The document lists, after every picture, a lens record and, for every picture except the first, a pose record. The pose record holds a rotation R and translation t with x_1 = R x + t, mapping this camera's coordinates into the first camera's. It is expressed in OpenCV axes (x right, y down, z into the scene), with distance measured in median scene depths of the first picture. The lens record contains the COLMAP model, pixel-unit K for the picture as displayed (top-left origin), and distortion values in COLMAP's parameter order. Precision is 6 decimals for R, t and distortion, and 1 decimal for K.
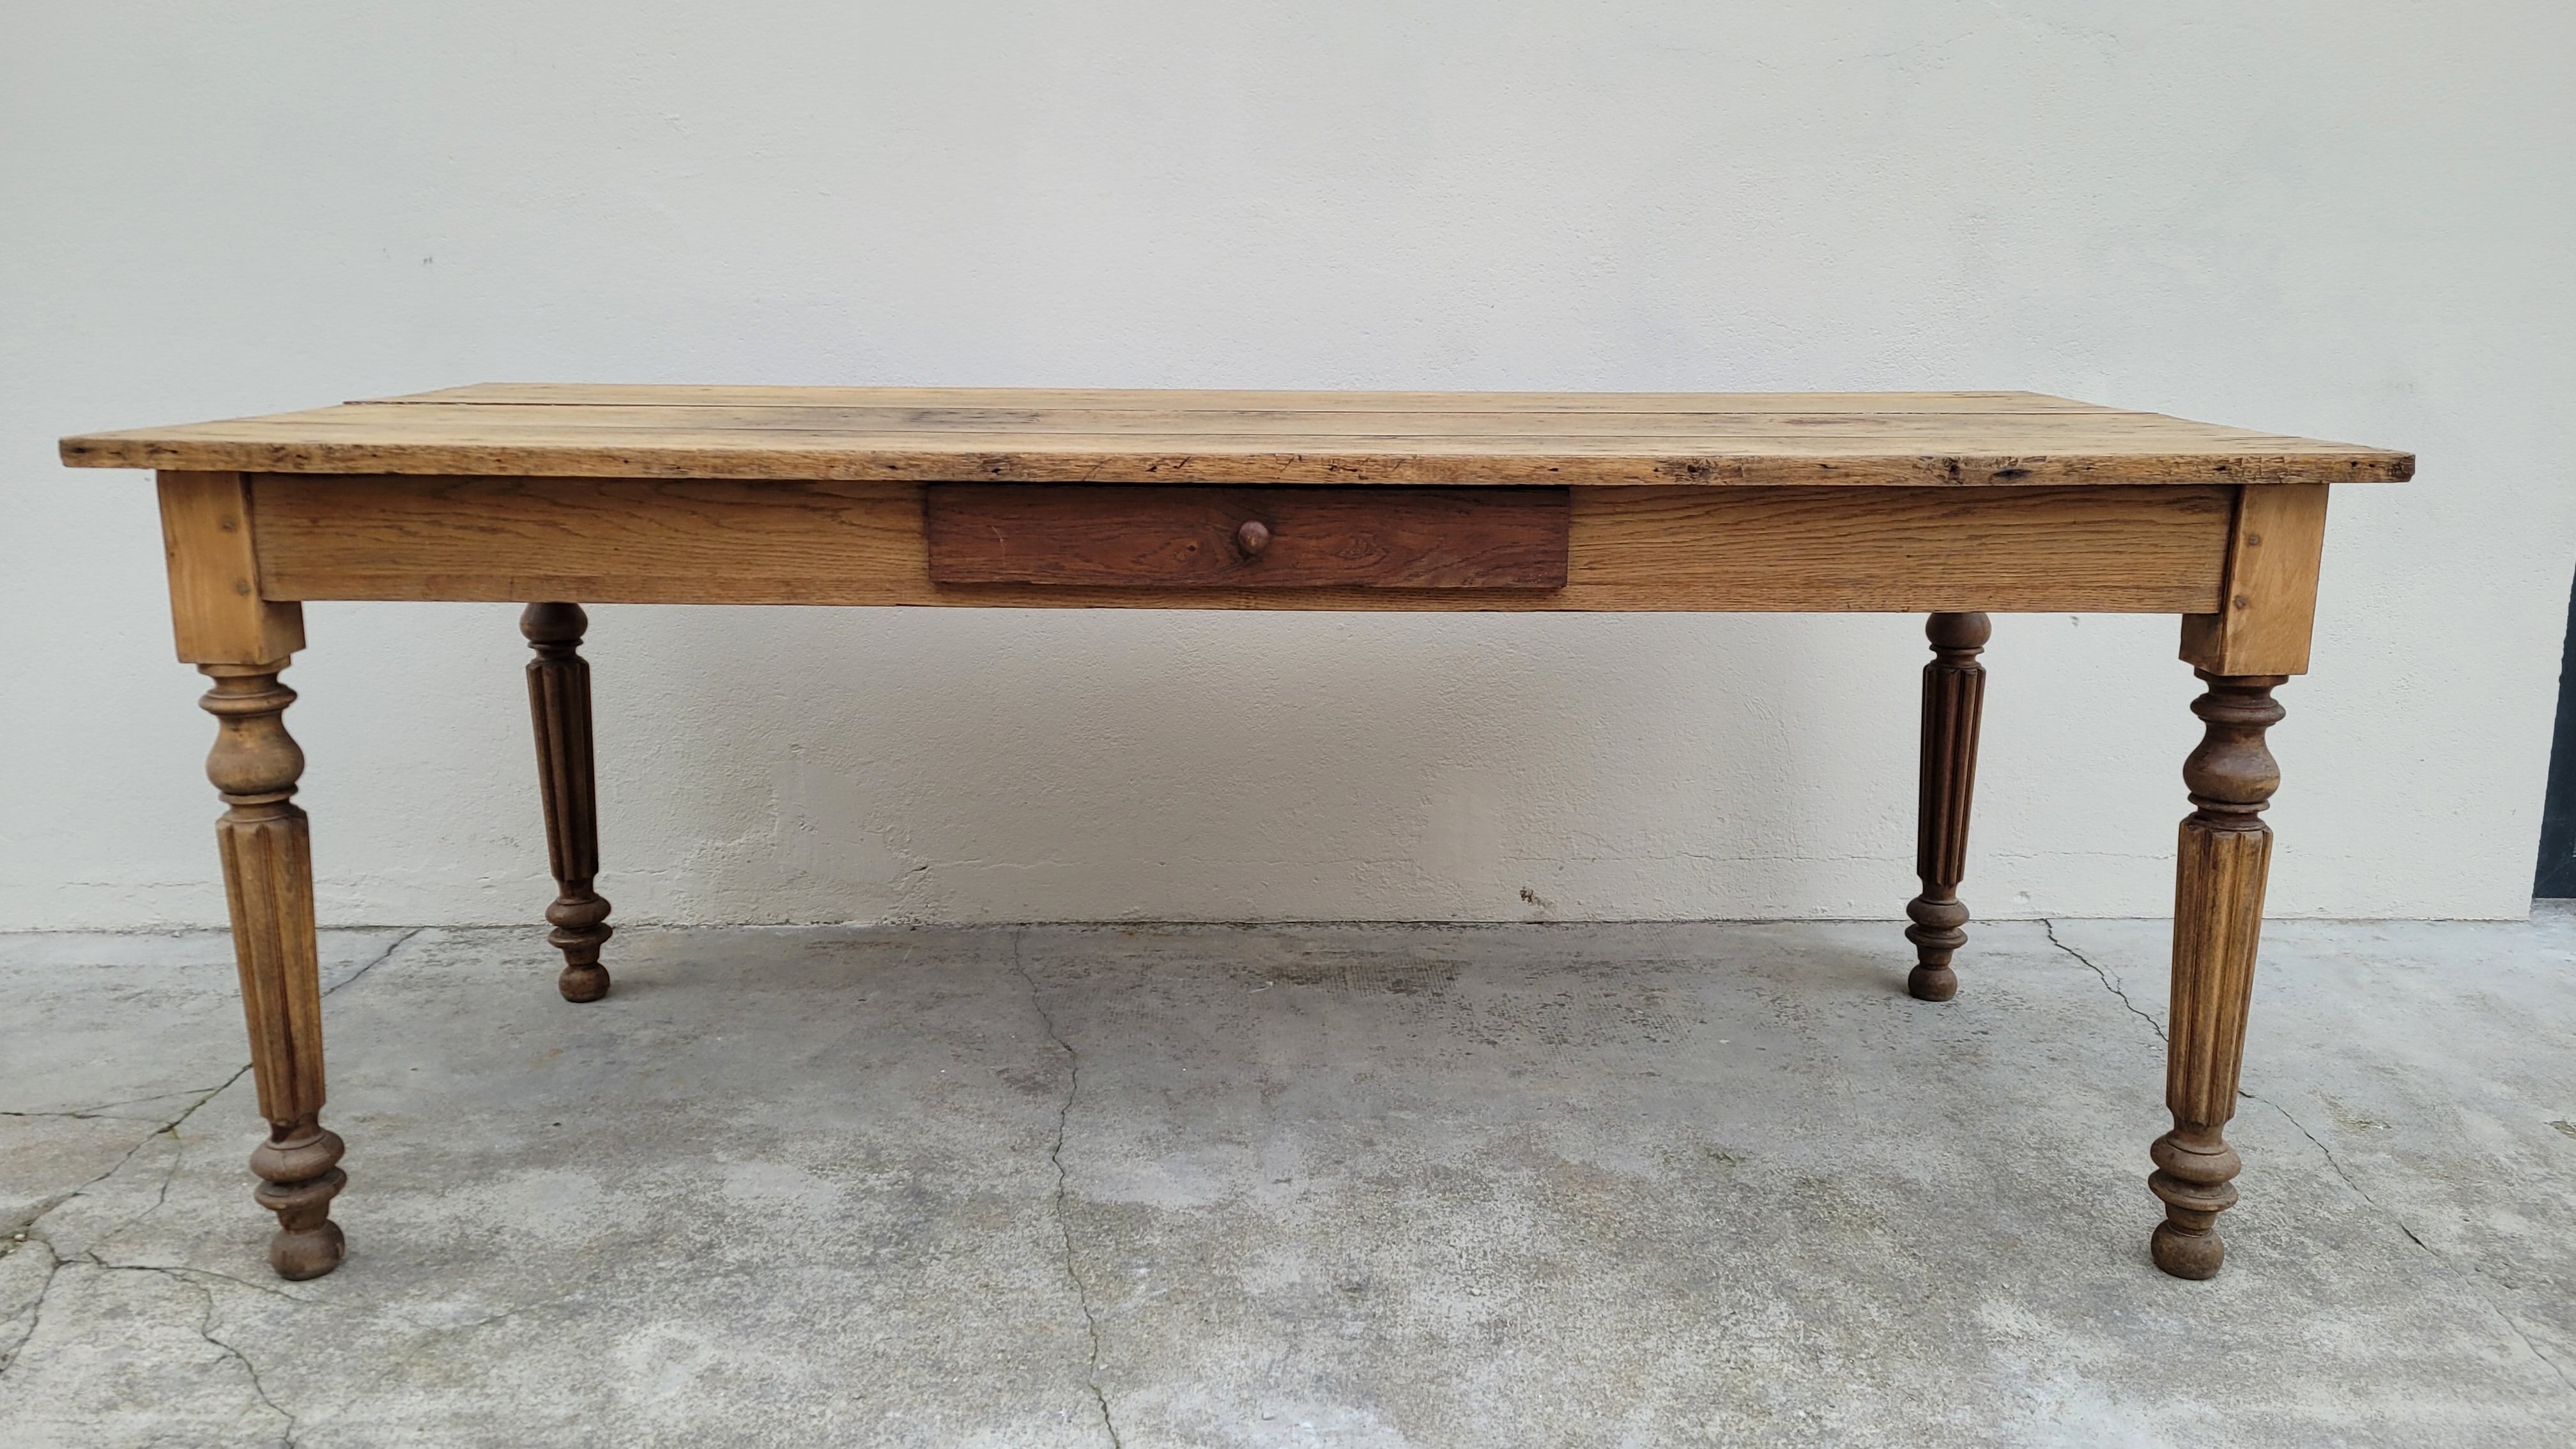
lens RADIAL K [[1931.6, 0, 1288.3], [0, 1931.6, 698.2], [0, 0, 1]] dist [0.067195, -0.042452]
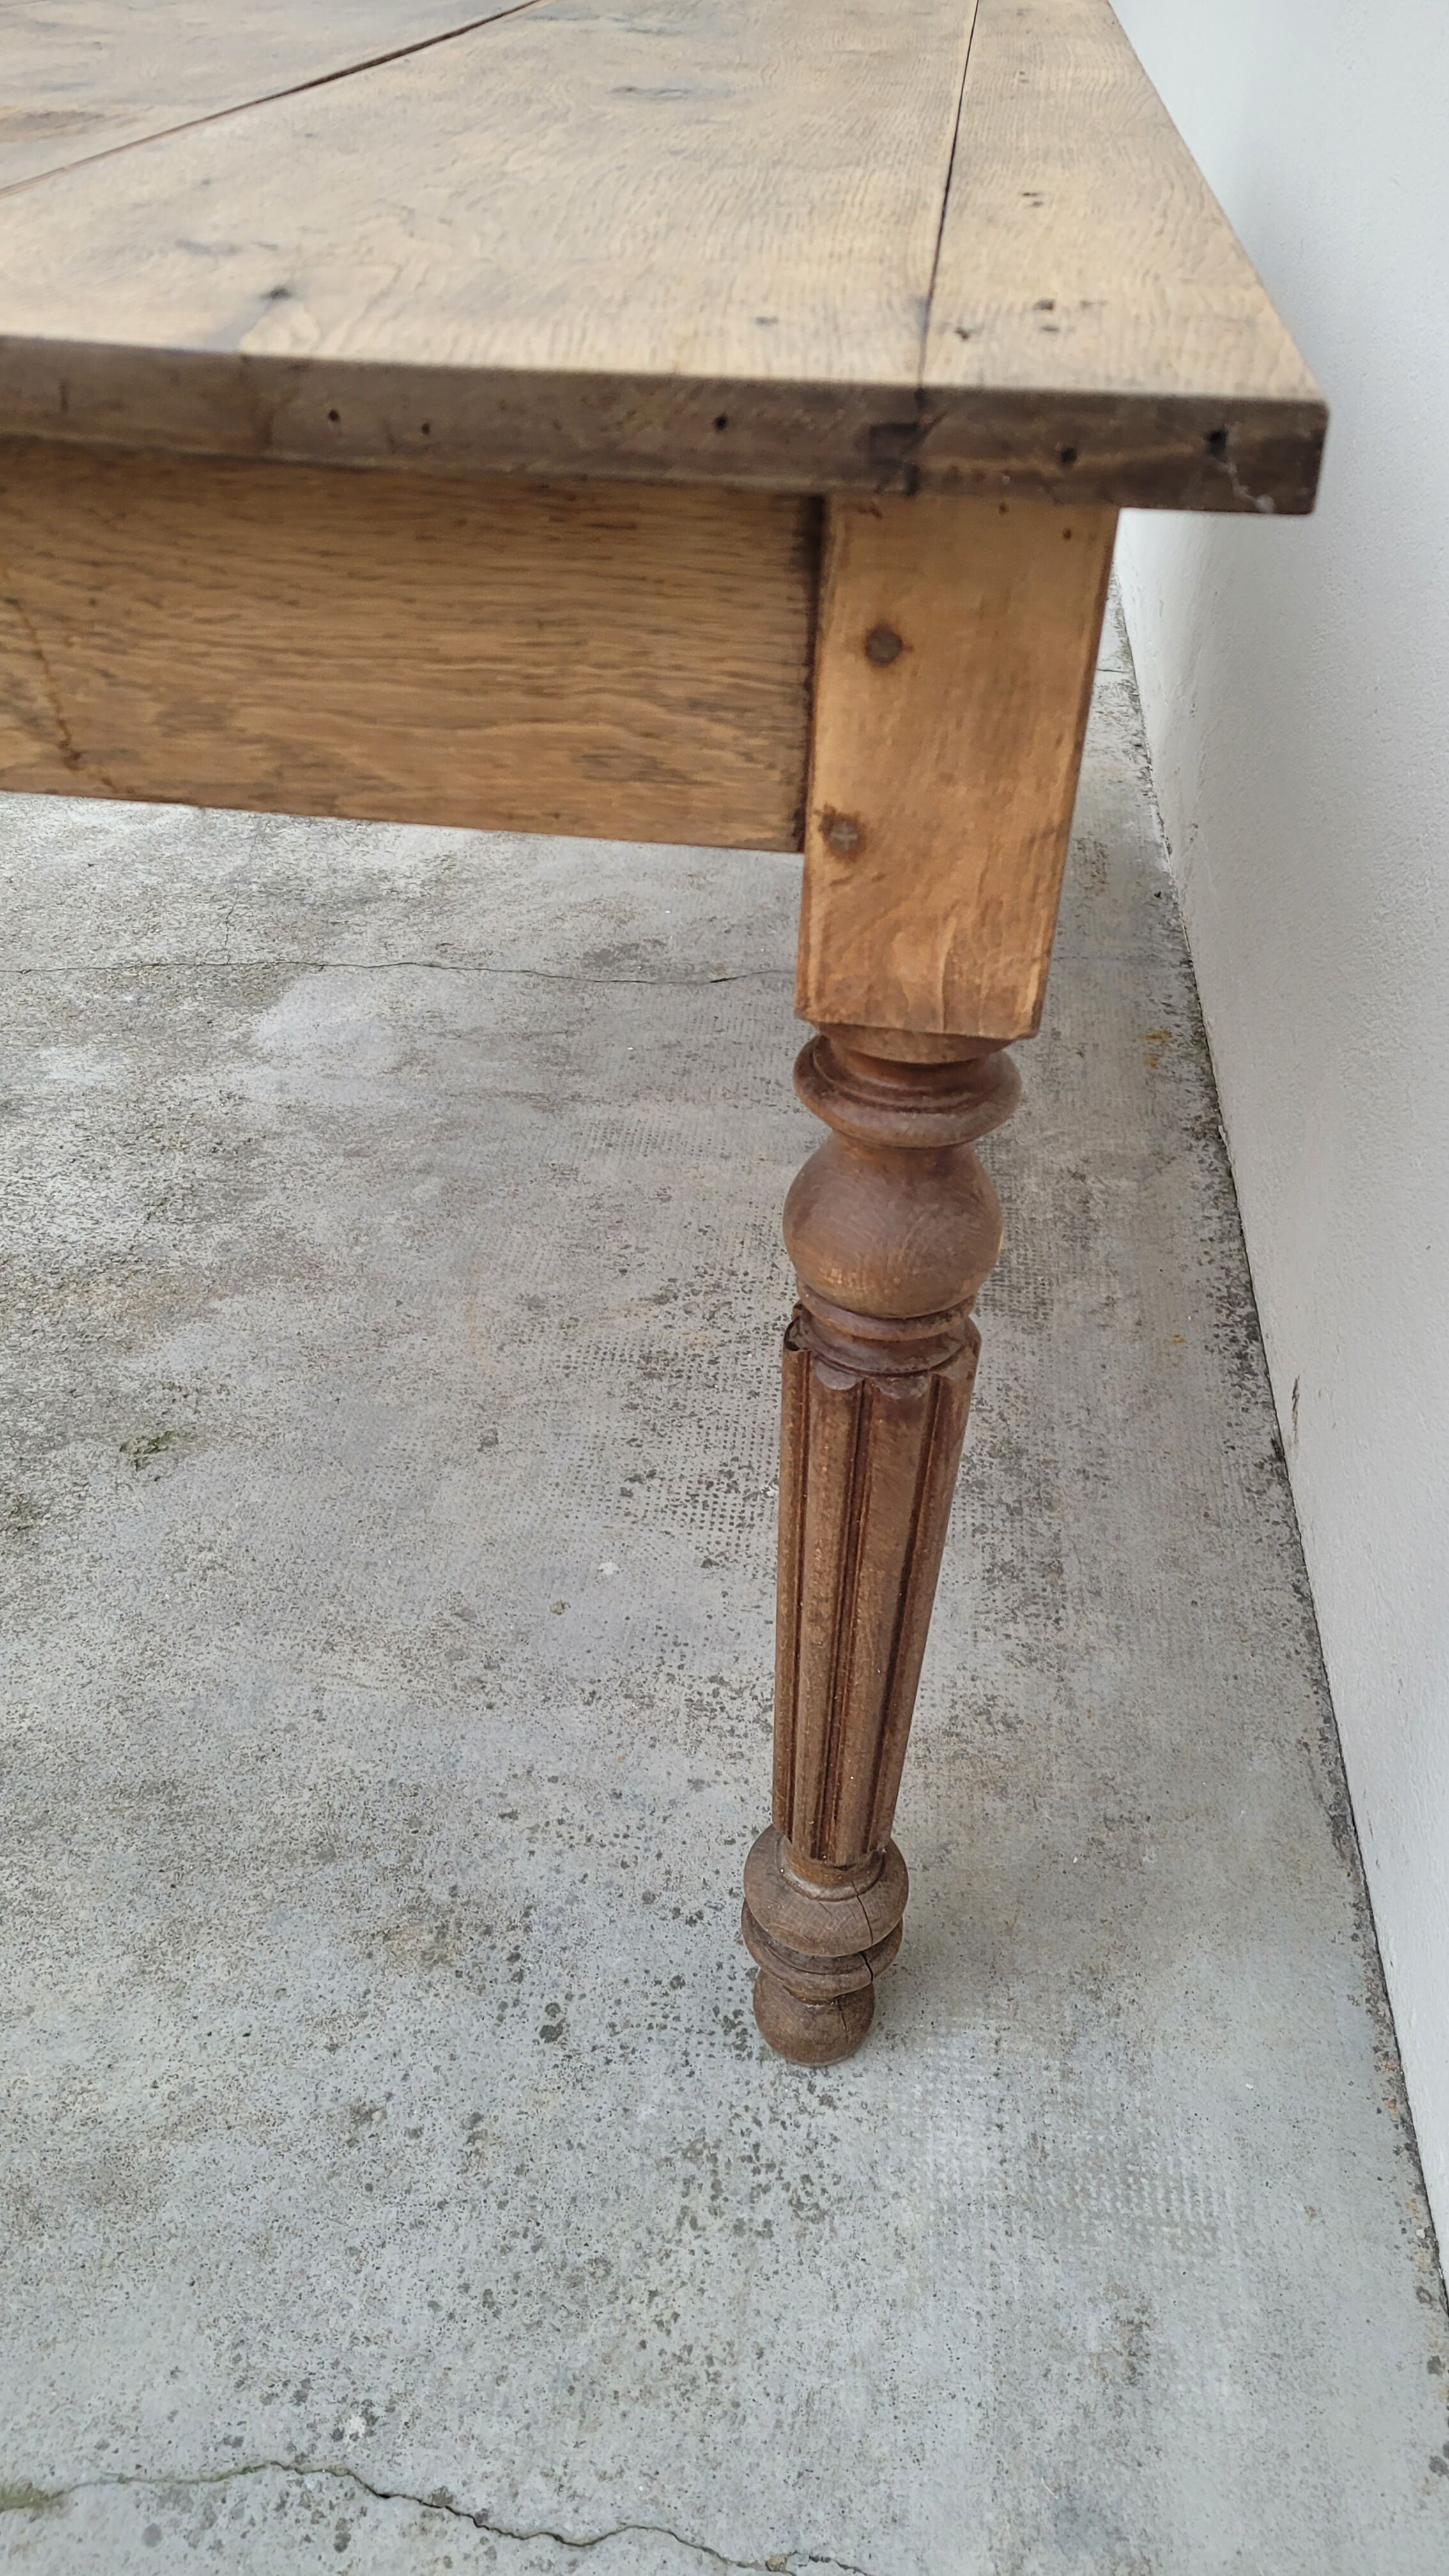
lens RADIAL K [[1931.6, 0, 770.8], [0, 1931.6, 1315.5], [0, 0, 1]] dist [0.067195, -0.042452]
pose [[-0.105432, 0.594012, -0.797517, 0.741517], [-0.247384, 0.761107, 0.599597, -0.243107], [0.963164, 0.260510, 0.066704, 1.242376]]
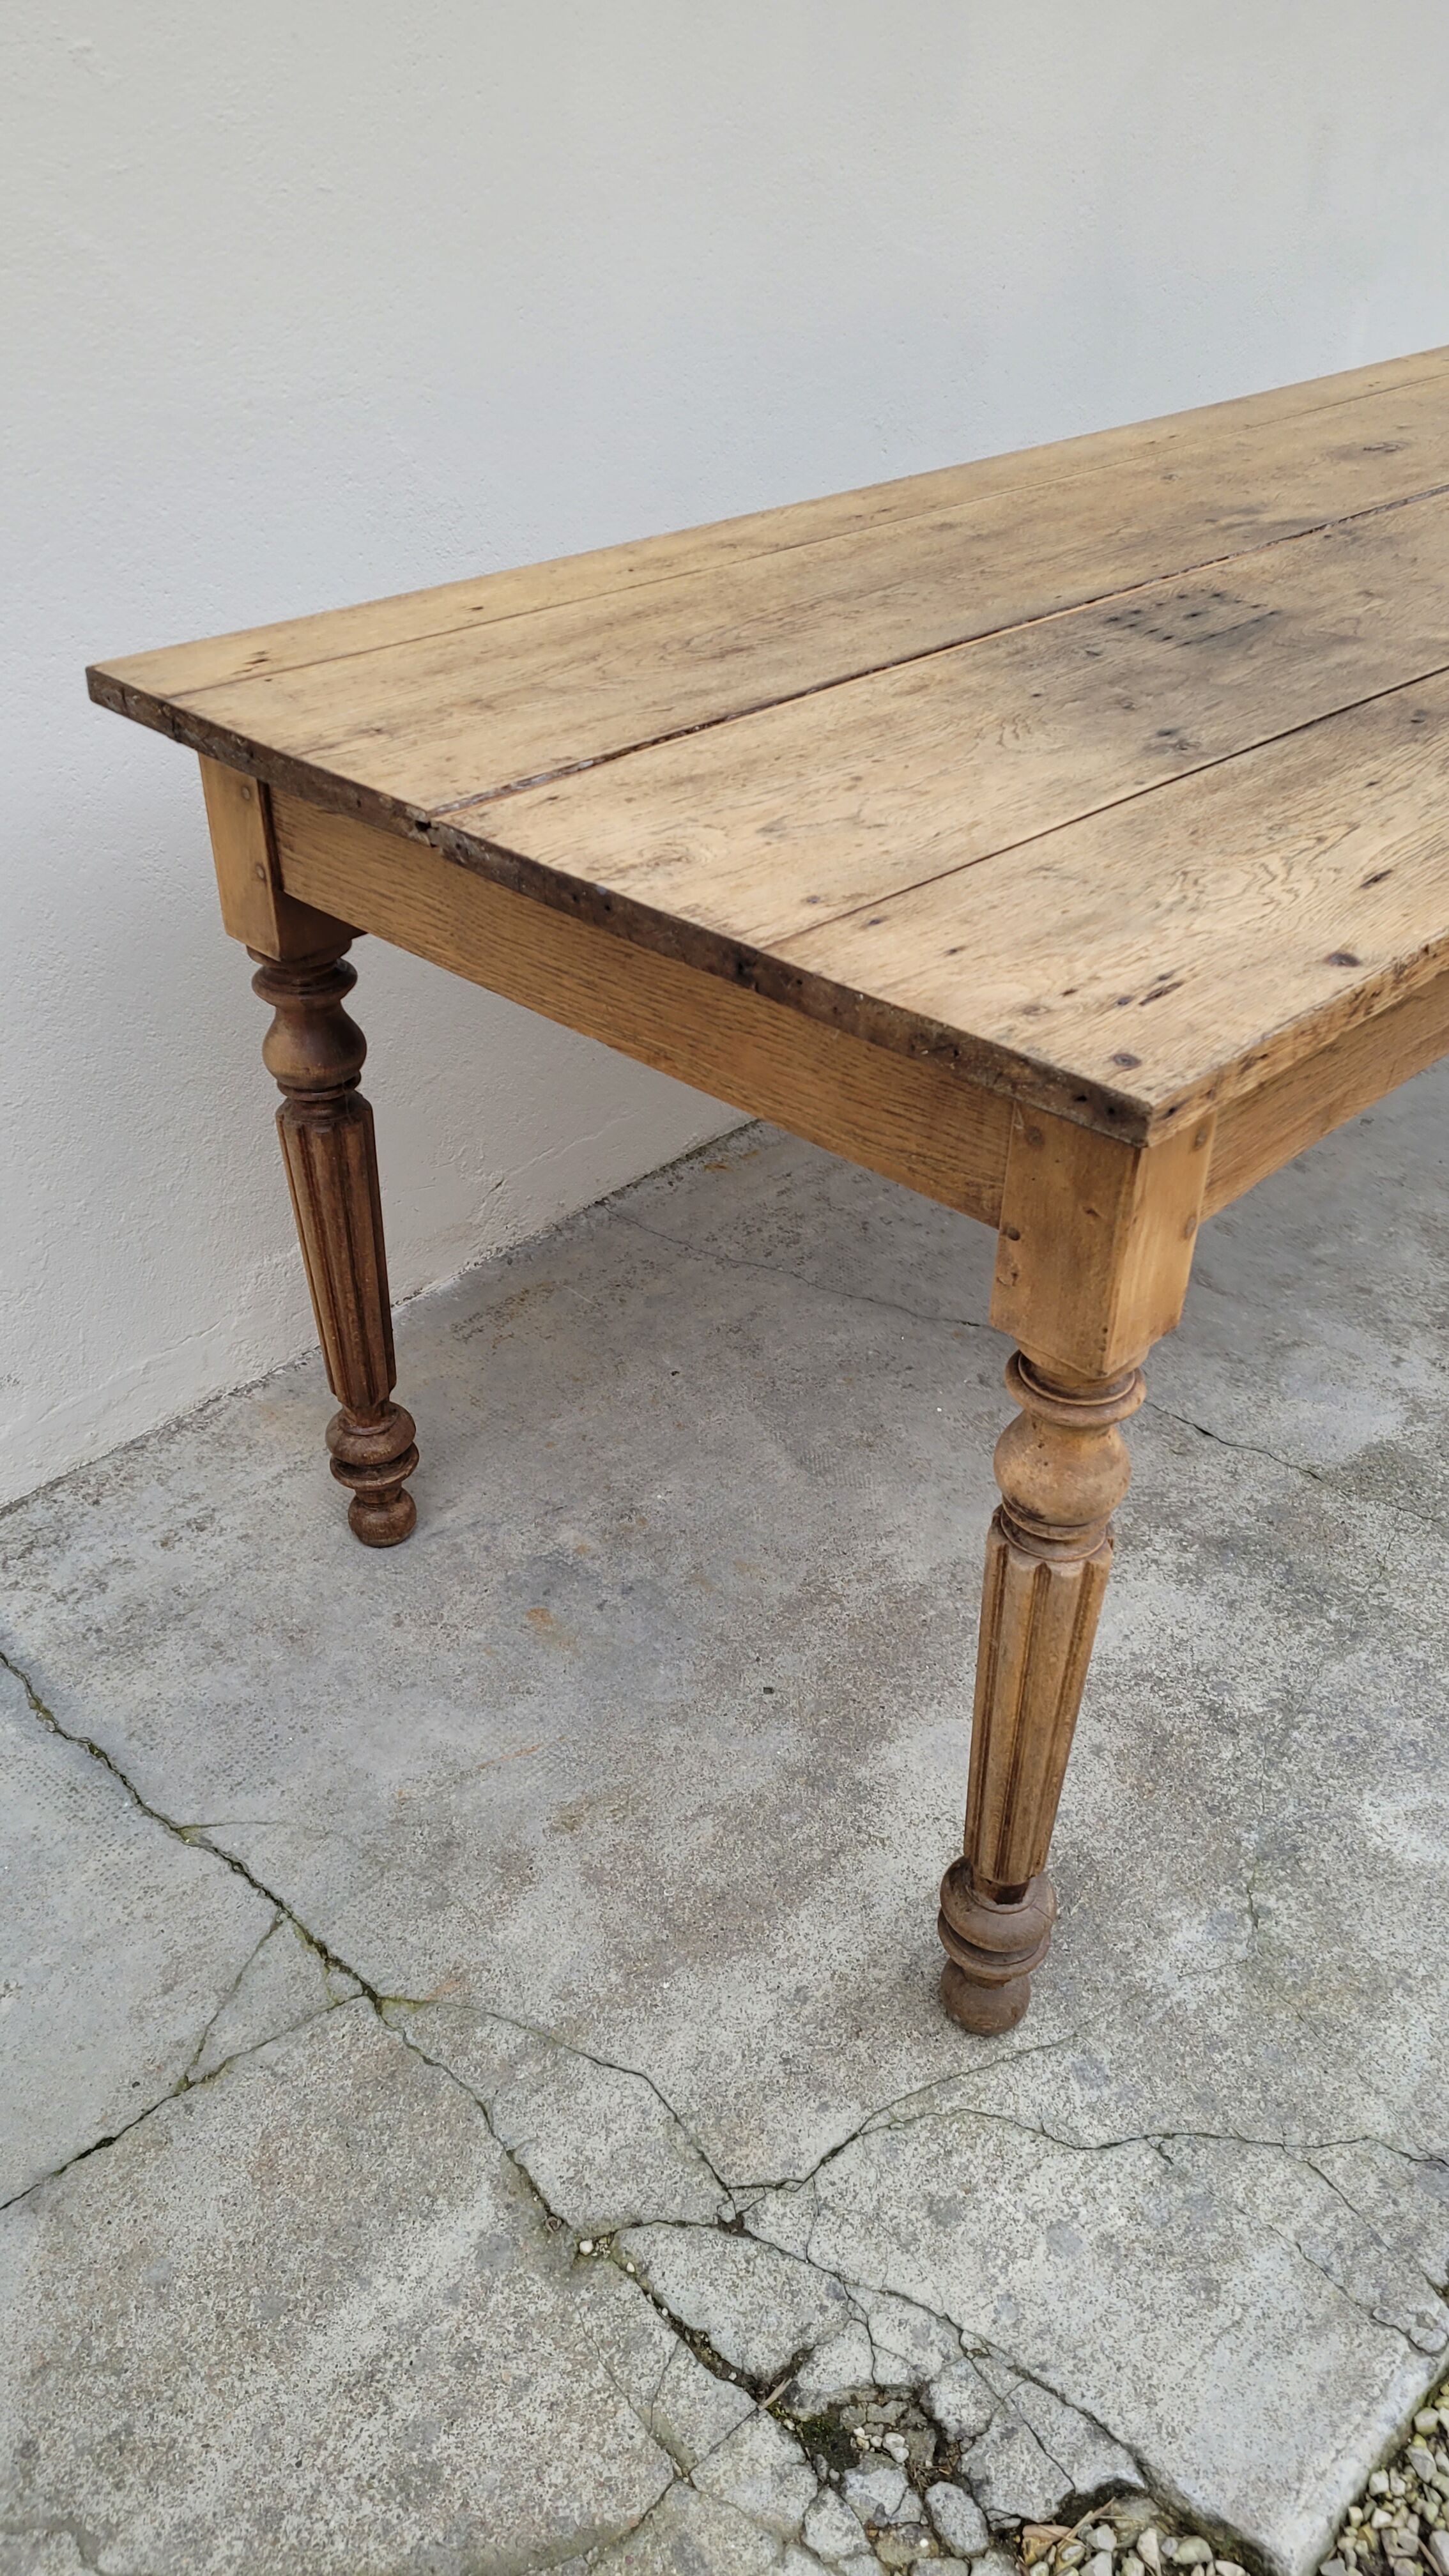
lens RADIAL K [[1931.6, 0, 726.7], [0, 1931.6, 1303.2], [0, 0, 1]] dist [0.067195, -0.042452]
pose [[0.701598, -0.401185, 0.588906, -0.866521], [0.144236, 0.889299, 0.433986, -0.274256], [-0.697822, -0.219542, 0.681796, 0.601291]]
